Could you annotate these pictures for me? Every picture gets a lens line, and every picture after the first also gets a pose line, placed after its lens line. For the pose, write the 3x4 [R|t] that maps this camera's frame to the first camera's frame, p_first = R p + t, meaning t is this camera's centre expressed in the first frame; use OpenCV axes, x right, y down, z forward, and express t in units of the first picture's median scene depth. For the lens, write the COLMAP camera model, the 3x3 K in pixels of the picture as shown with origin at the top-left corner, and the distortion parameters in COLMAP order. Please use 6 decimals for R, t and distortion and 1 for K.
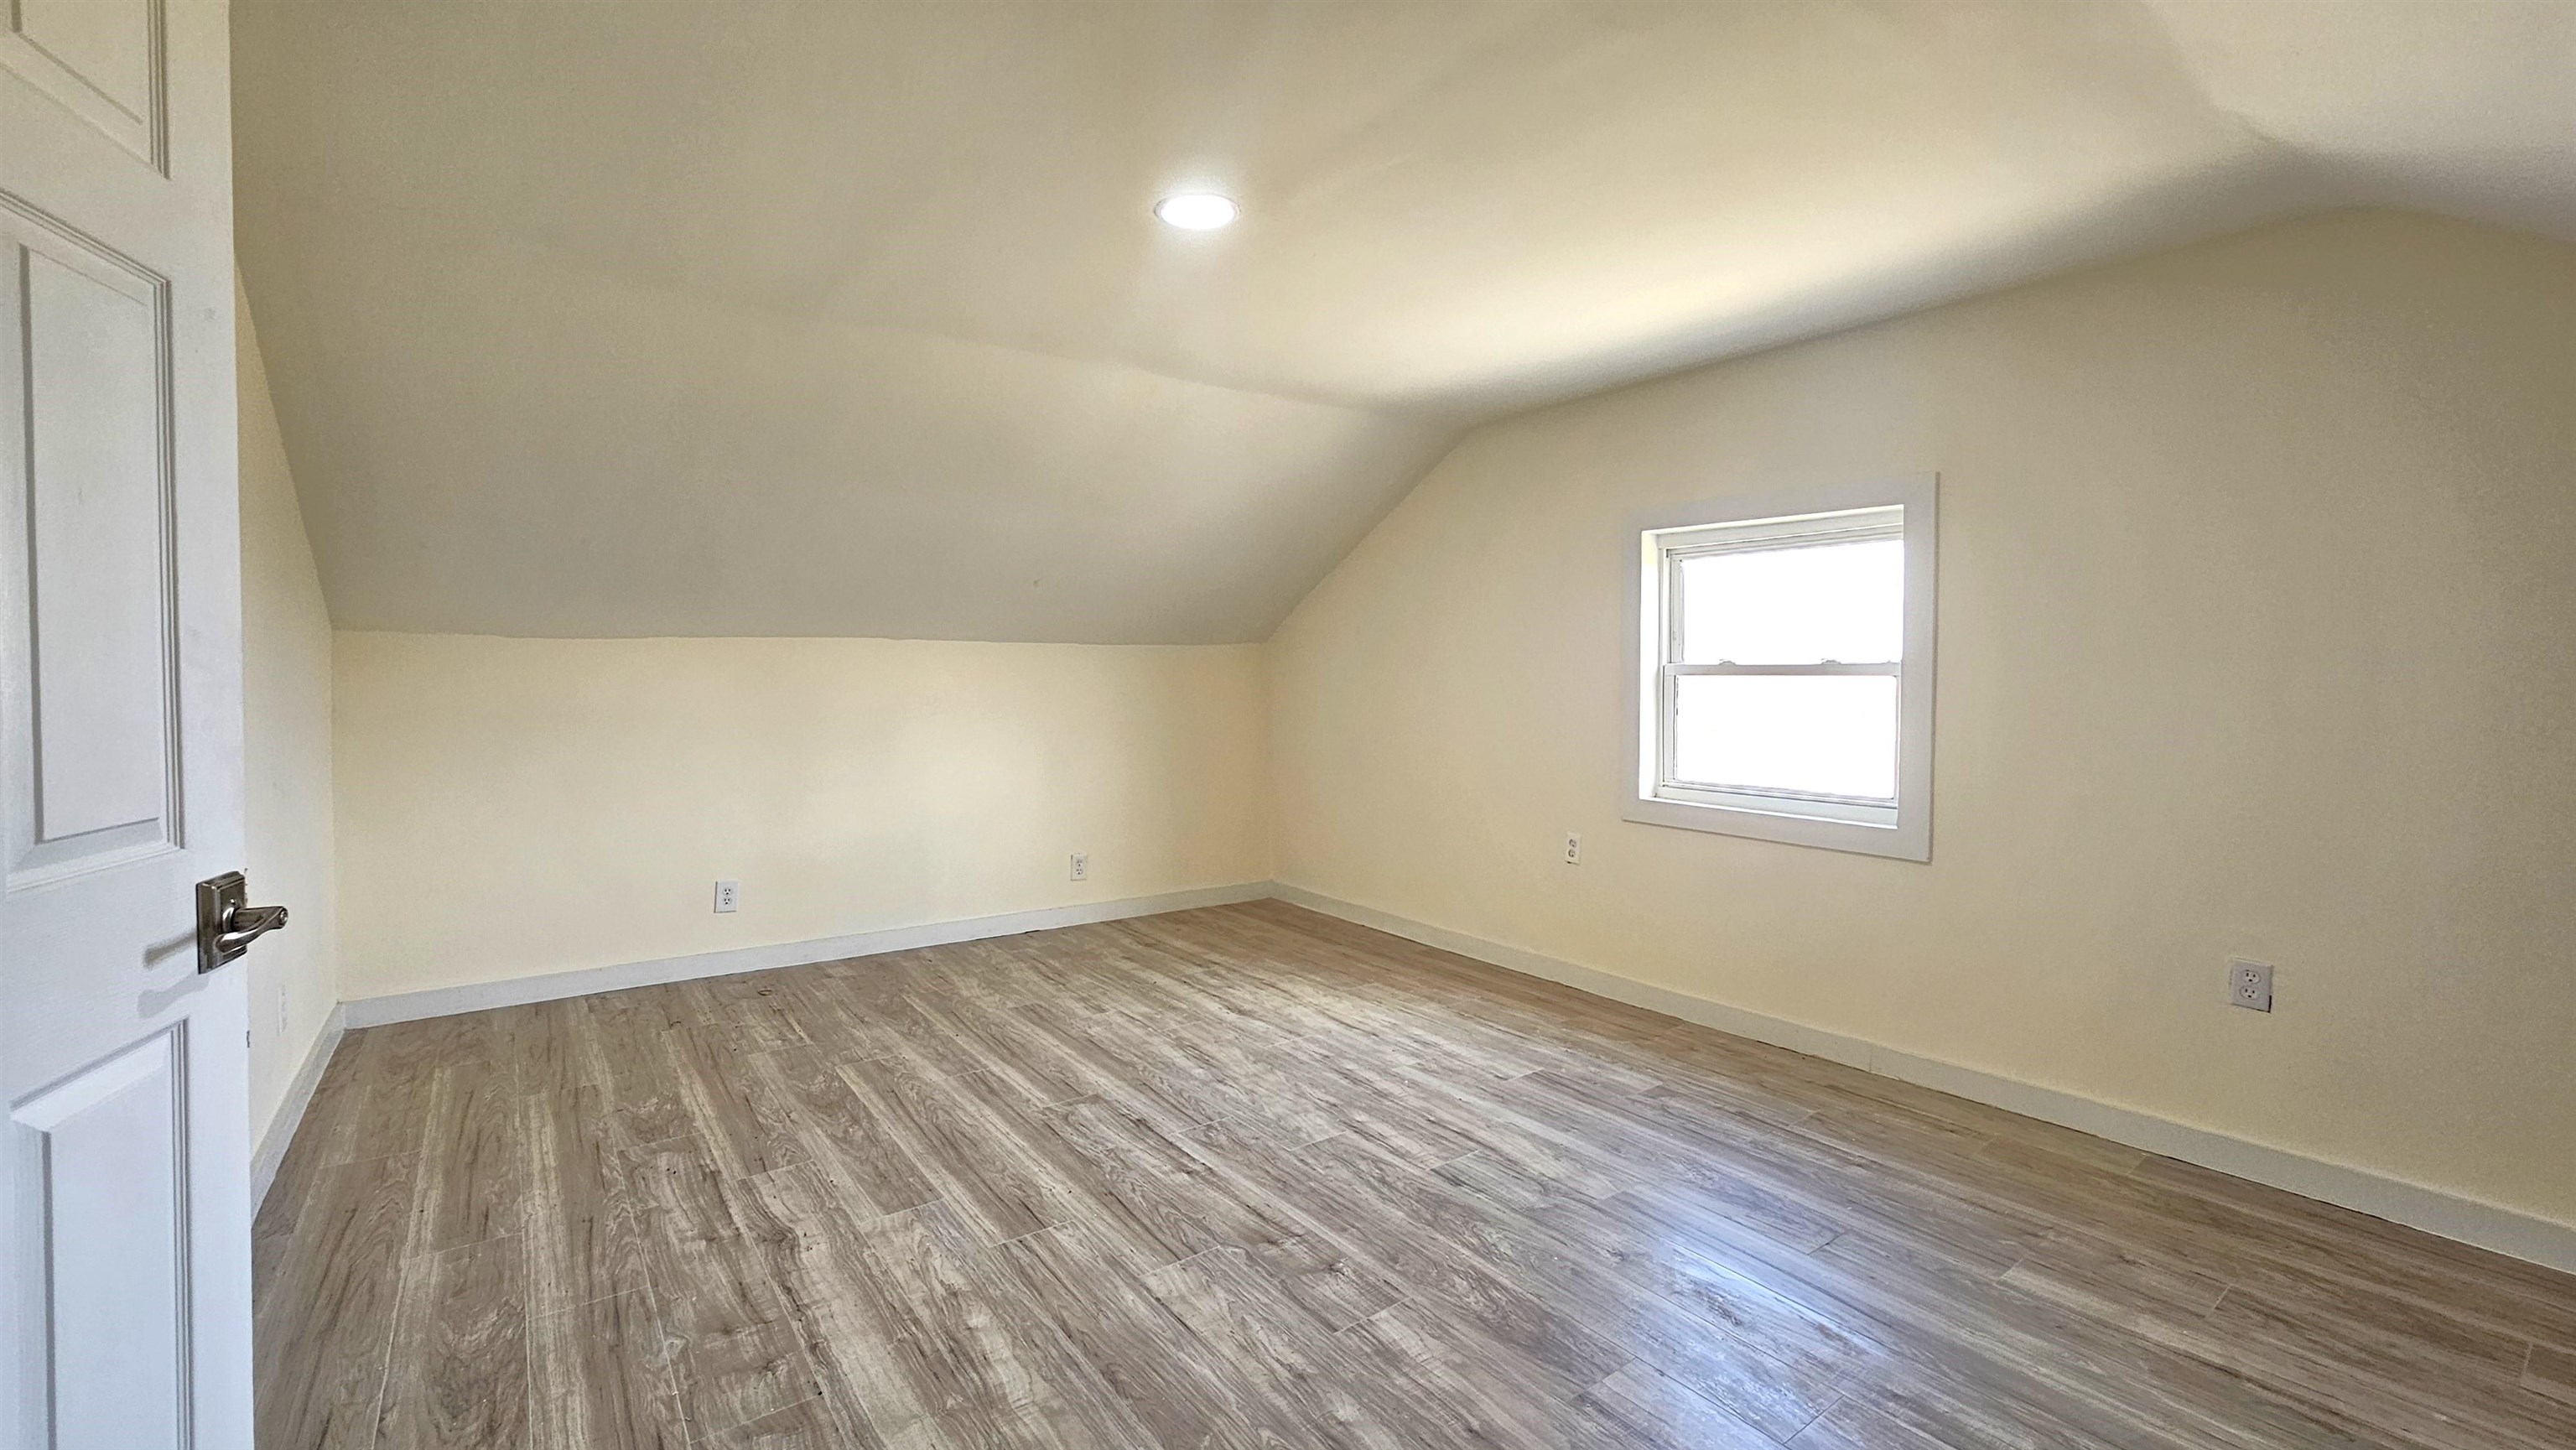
lens RADIAL K [[1046.8, 0, 1274.6], [0, 1046.8, 705.1], [0, 0, 1]] dist [-0.000905, -0.000135]
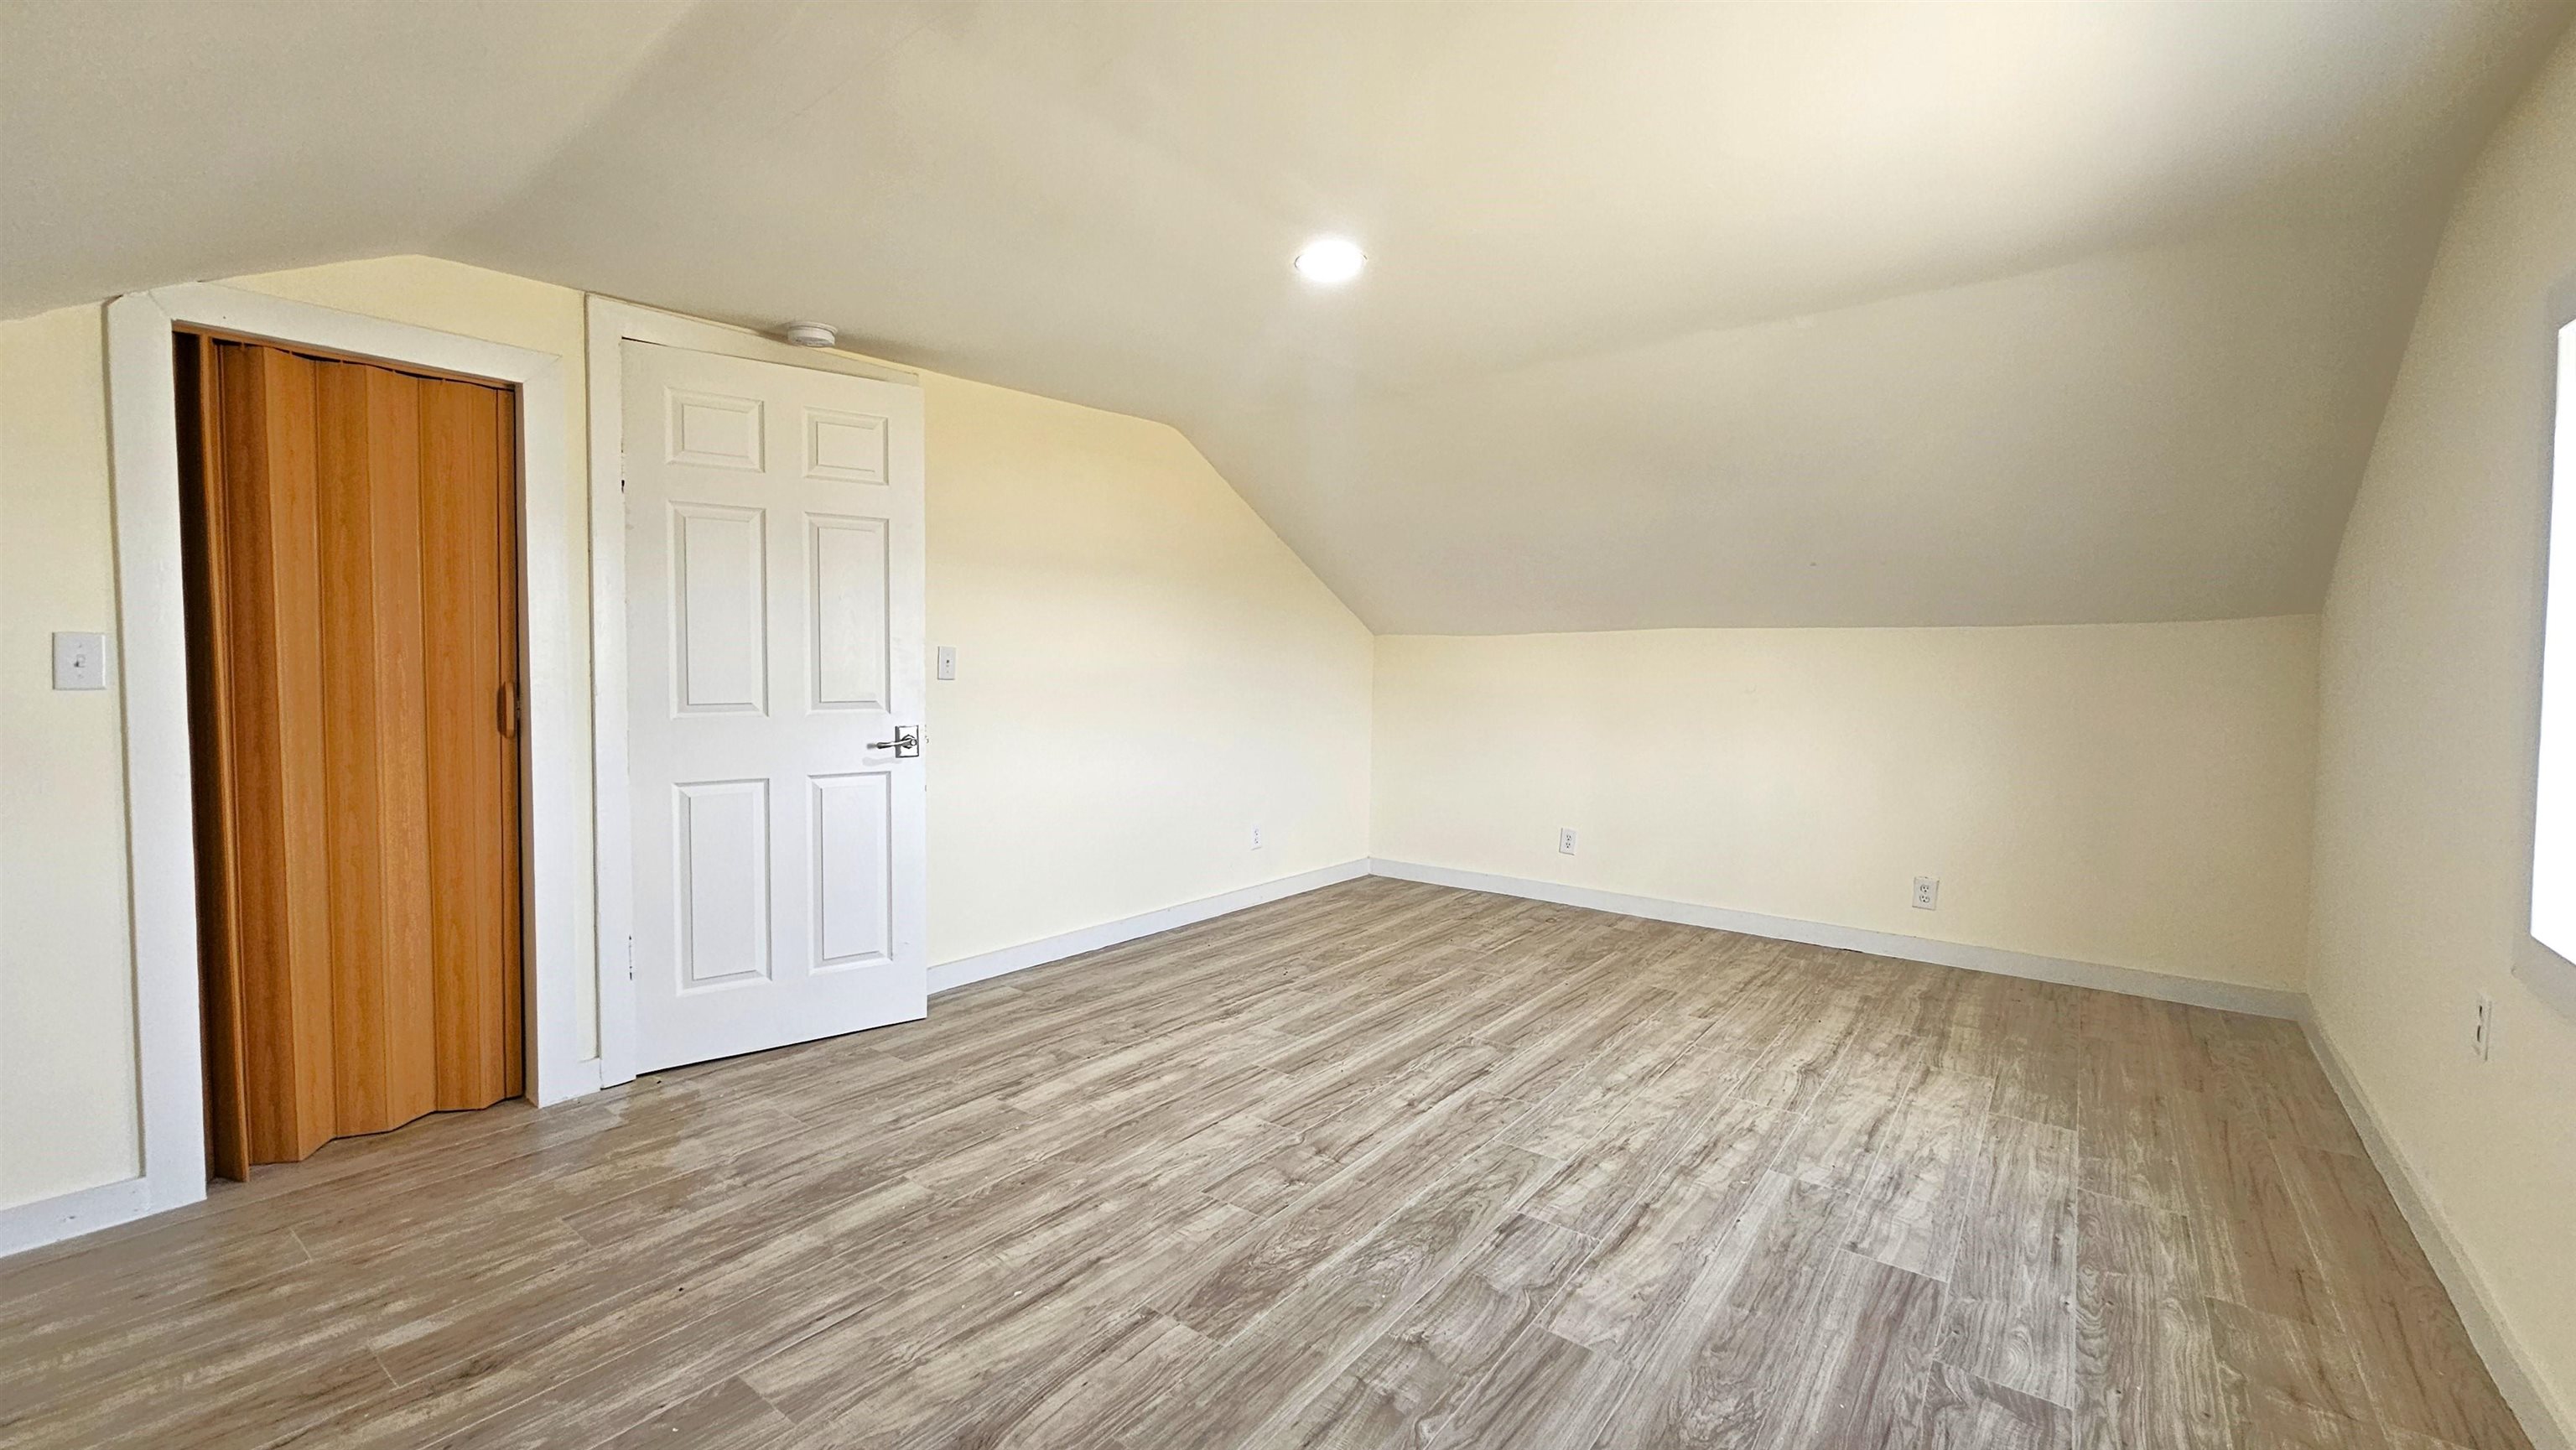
lens RADIAL K [[1046.8, 0, 1295.6], [0, 1046.8, 723.3], [0, 0, 1]] dist [-0.000905, -0.000135]
pose [[0.287001, 0.053649, -0.956427, 0.790852], [-0.033671, 0.998378, 0.045898, -0.001325], [0.957338, 0.019031, 0.288342, 0.481883]]
